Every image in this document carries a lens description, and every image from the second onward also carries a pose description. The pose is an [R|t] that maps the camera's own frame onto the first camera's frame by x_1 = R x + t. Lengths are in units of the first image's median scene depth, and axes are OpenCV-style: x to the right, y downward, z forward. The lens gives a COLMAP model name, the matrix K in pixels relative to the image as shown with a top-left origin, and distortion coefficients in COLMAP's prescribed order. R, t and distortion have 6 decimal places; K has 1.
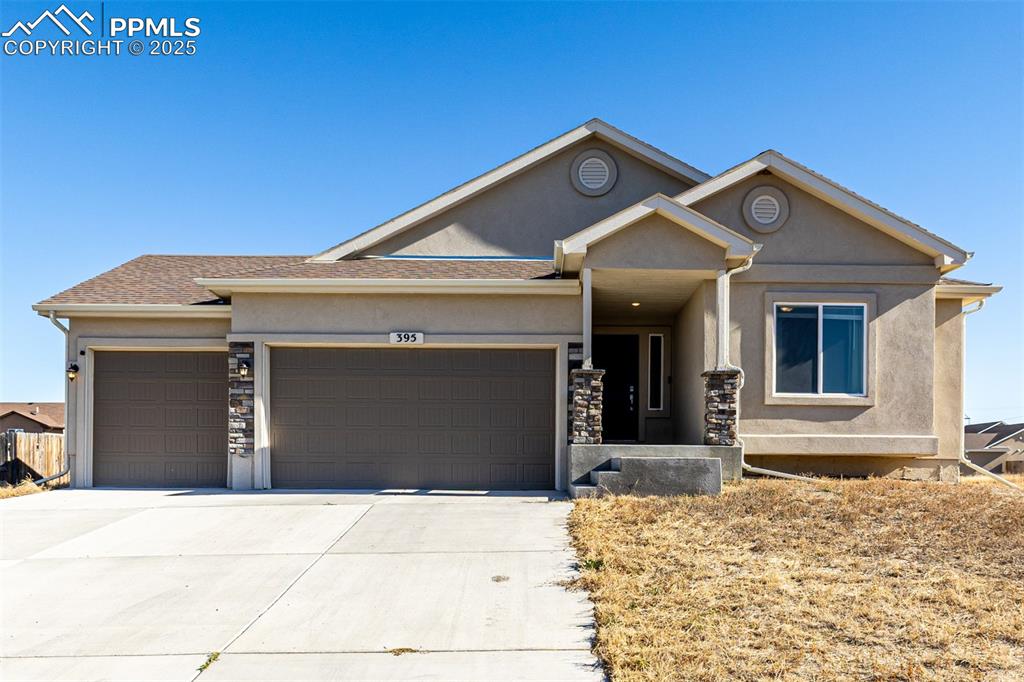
lens RADIAL K [[467.3, 0, 511.7], [0, 467.3, 358.3], [0, 0, 1]] dist [0.002140, 0.000213]
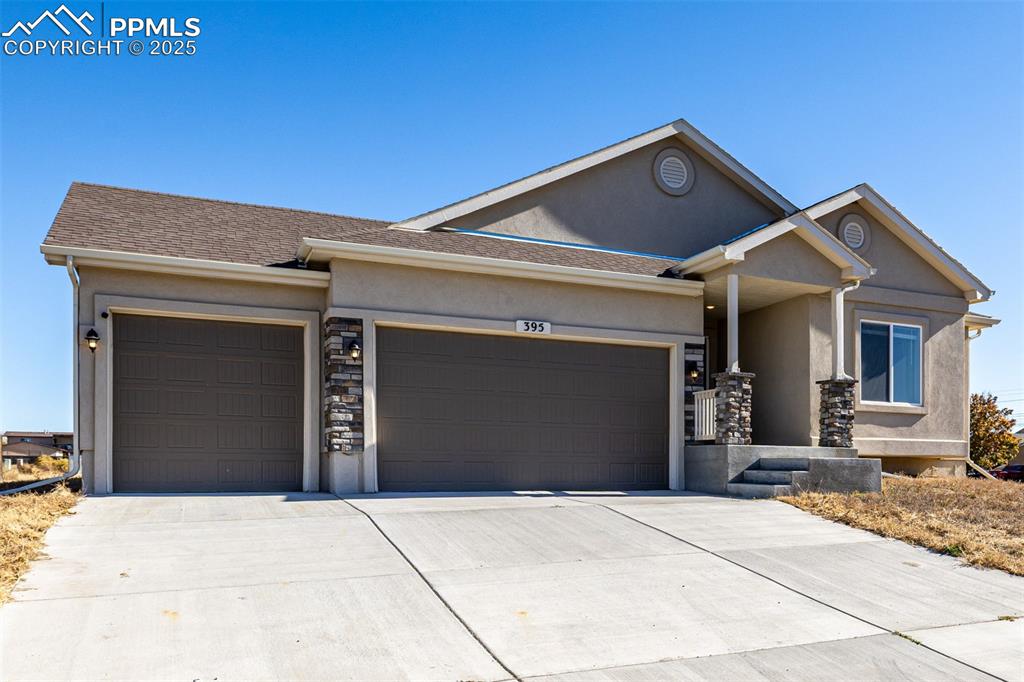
lens RADIAL K [[526.3, 0, 512.0], [0, 526.3, 341.0], [0, 0, 1]] dist [0.000299, 0.000384]
pose [[0.962224, 0.063505, 0.264749, -0.555847], [-0.061795, 0.997979, -0.014794, 0.002206], [-0.265154, -0.002125, 0.964204, 0.006877]]
